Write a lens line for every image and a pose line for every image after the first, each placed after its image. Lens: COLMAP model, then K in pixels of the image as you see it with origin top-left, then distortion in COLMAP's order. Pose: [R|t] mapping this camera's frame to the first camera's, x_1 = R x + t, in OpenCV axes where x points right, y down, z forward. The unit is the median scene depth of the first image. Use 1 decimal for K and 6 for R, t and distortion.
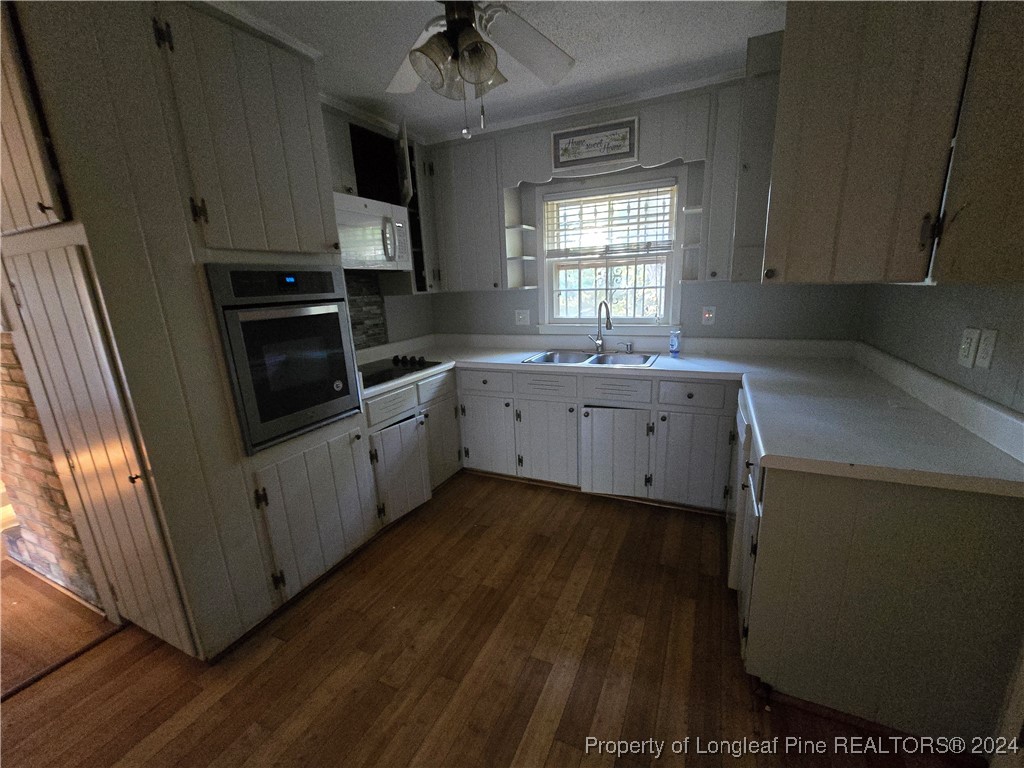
lens RADIAL K [[418.7, 0, 520.2], [0, 418.7, 386.6], [0, 0, 1]] dist [-0.001190, 0.001670]
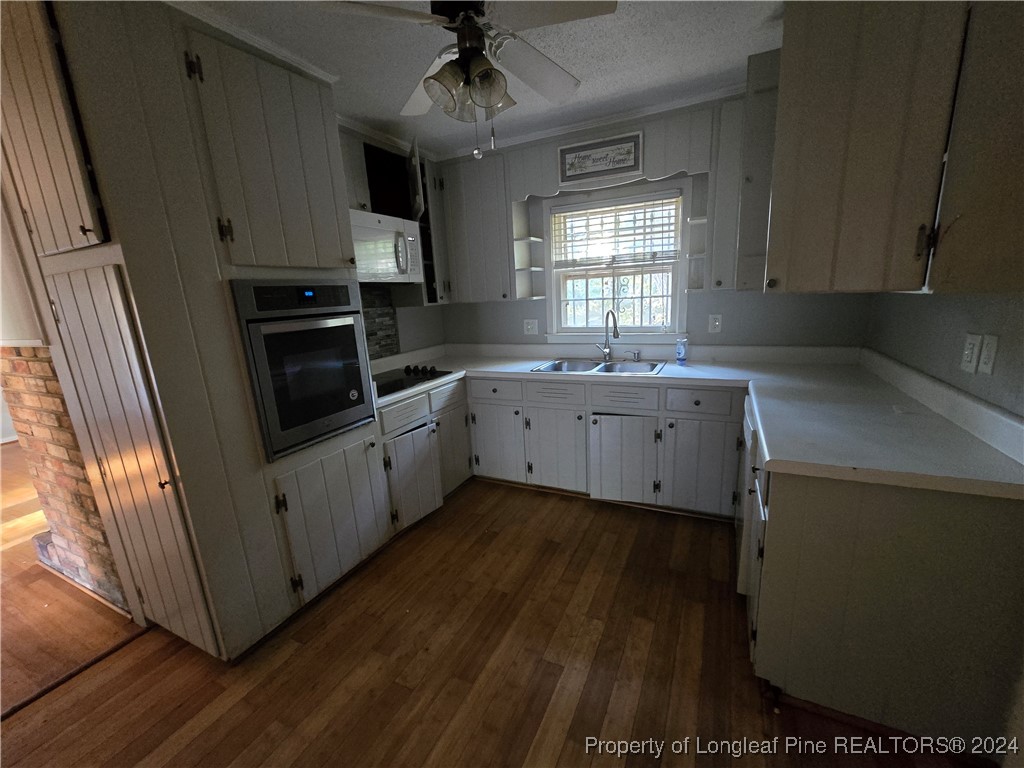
lens RADIAL K [[418.7, 0, 519.5], [0, 418.7, 388.4], [0, 0, 1]] dist [-0.001190, 0.001670]
pose [[0.999771, -0.006719, -0.020317, -0.004111], [0.006382, 0.999842, -0.016573, 0.001513], [0.020425, 0.016440, 0.999656, -0.025748]]
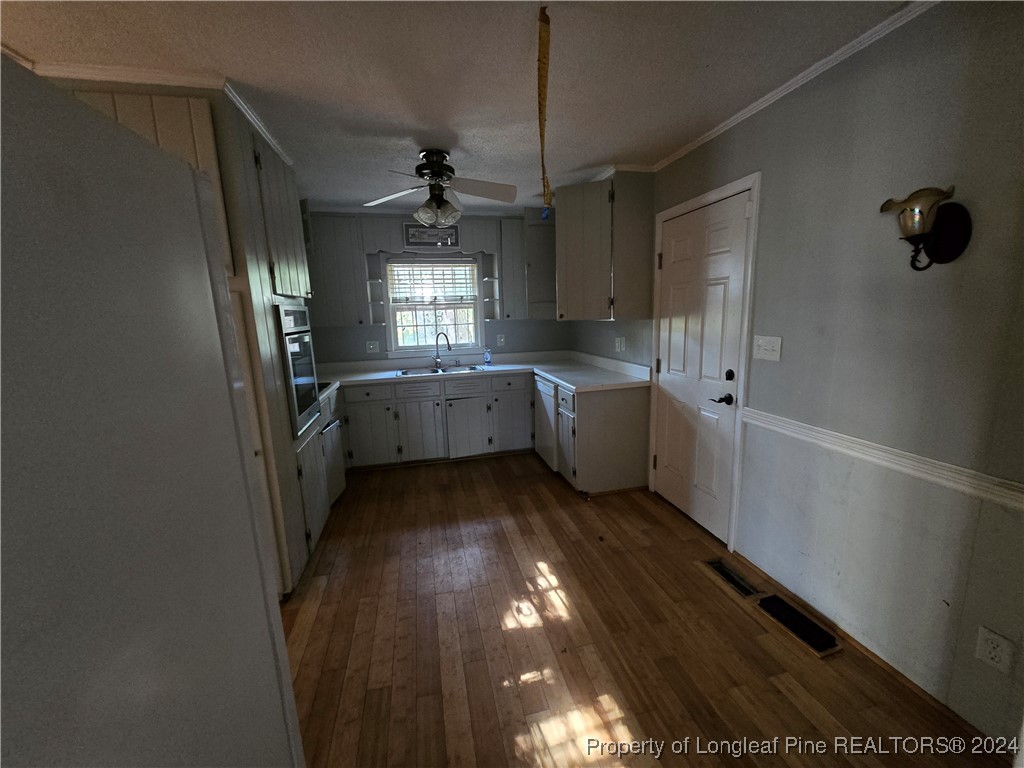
lens RADIAL K [[418.7, 0, 513.2], [0, 418.7, 385.3], [0, 0, 1]] dist [-0.001190, 0.001670]
pose [[0.788155, -0.089187, 0.608980, -0.716935], [0.148383, 0.987795, -0.047374, 0.125298], [-0.597322, 0.127700, 0.791770, -0.436906]]
